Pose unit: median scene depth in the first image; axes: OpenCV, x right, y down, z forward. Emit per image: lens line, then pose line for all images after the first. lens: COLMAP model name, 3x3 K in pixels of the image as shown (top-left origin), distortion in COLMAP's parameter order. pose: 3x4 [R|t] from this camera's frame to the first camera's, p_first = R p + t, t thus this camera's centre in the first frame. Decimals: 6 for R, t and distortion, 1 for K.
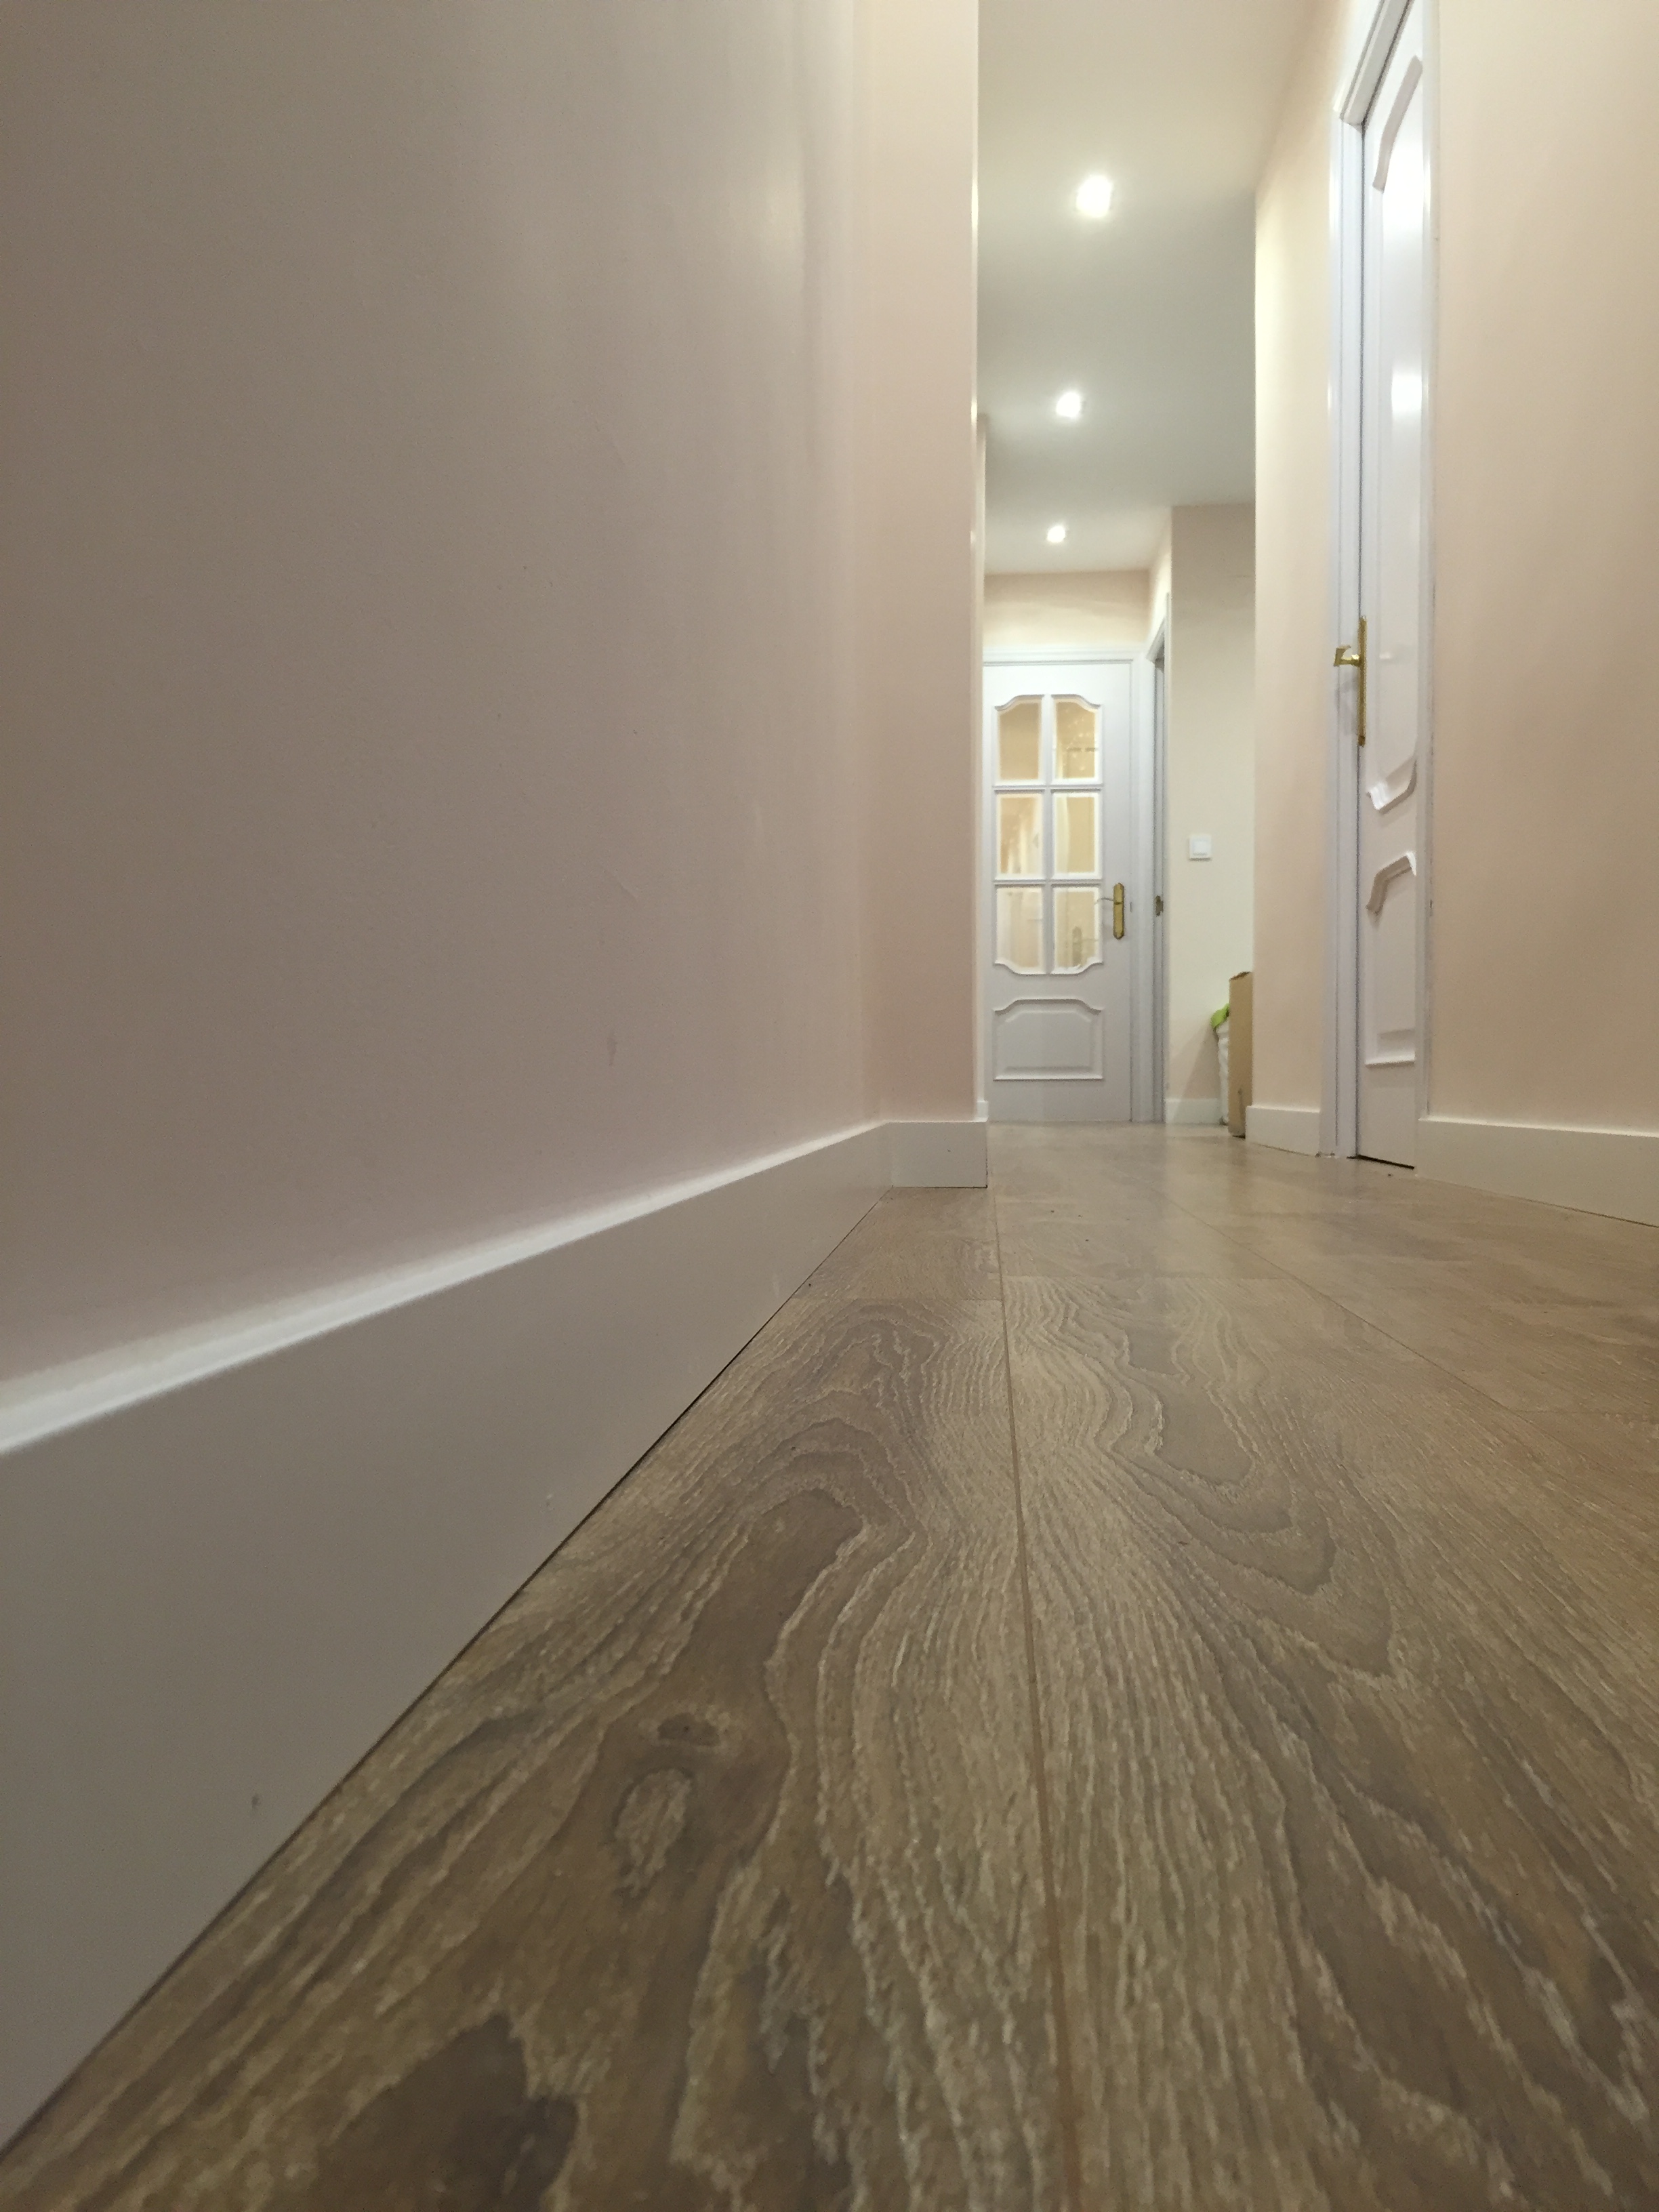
lens RADIAL K [[1872.8, 0, 829.3], [0, 1872.8, 1095.6], [0, 0, 1]] dist [0.003428, -0.004779]
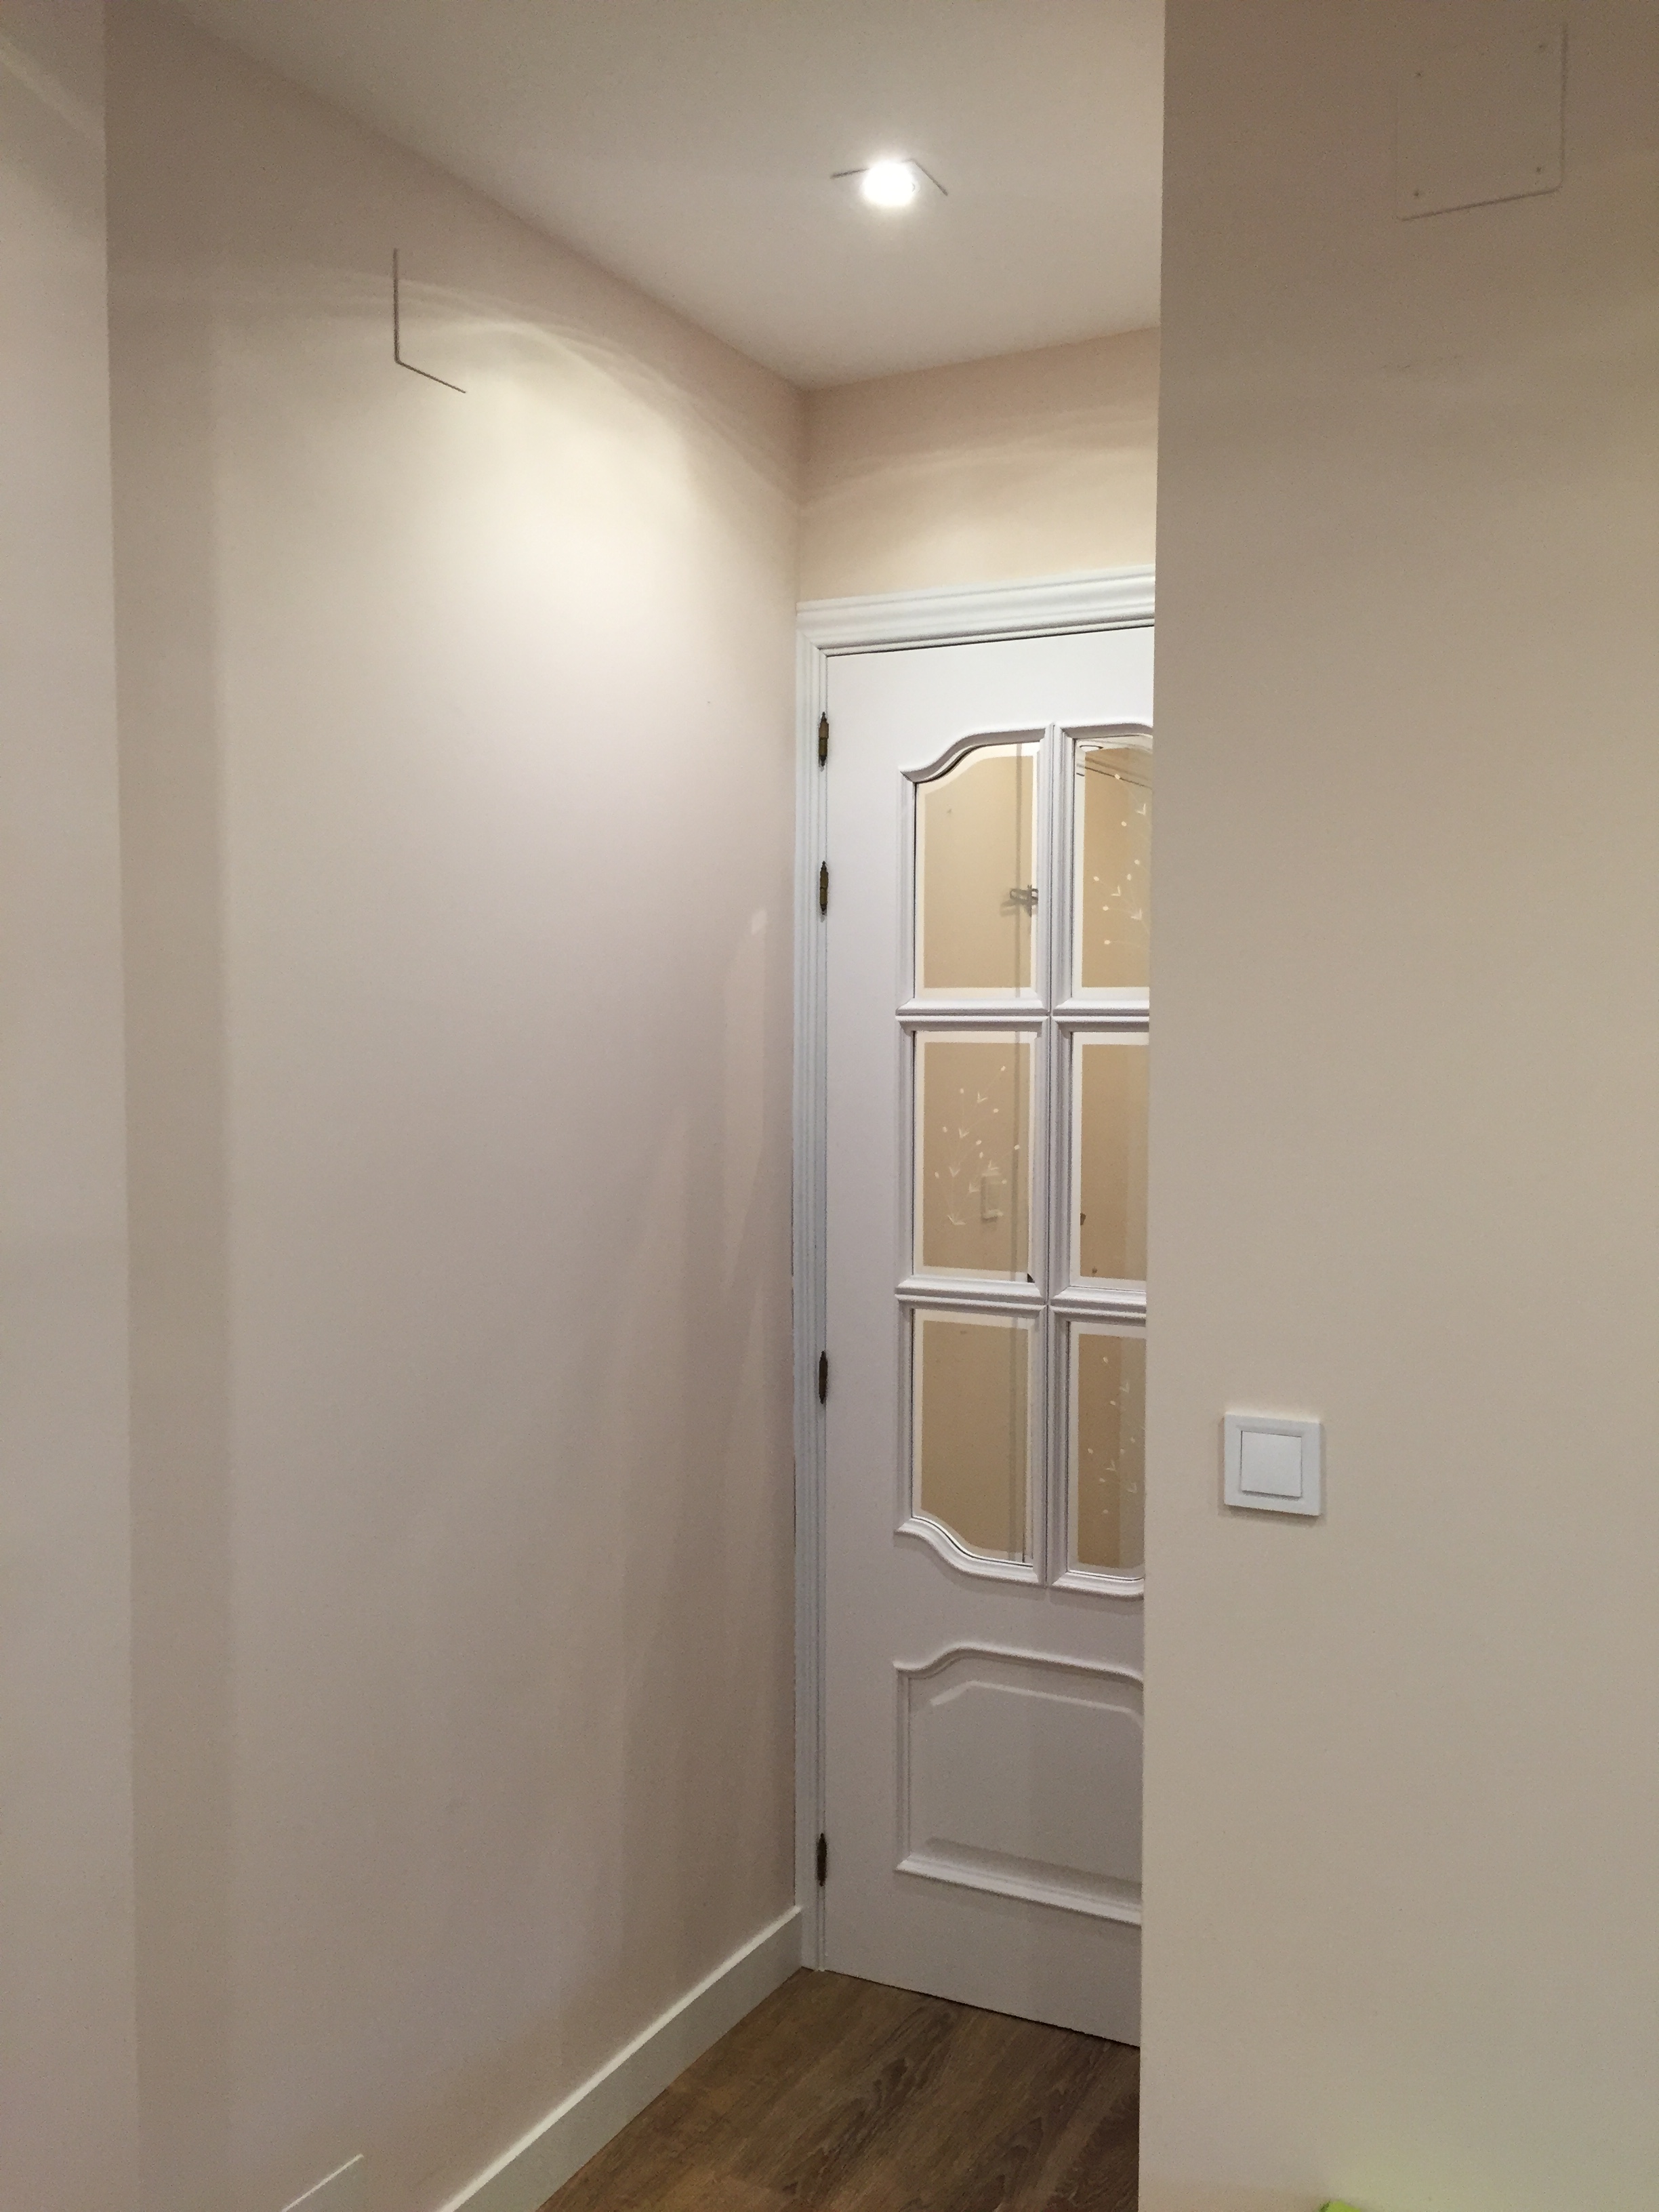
lens RADIAL K [[1872.8, 0, 828.8], [0, 1872.8, 1108.8], [0, 0, 1]] dist [0.003428, -0.004779]
pose [[0.923195, 0.017902, -0.383916, 0.206207], [0.000770, 0.998826, 0.048427, -0.164333], [0.384332, -0.045003, 0.922097, 0.683327]]
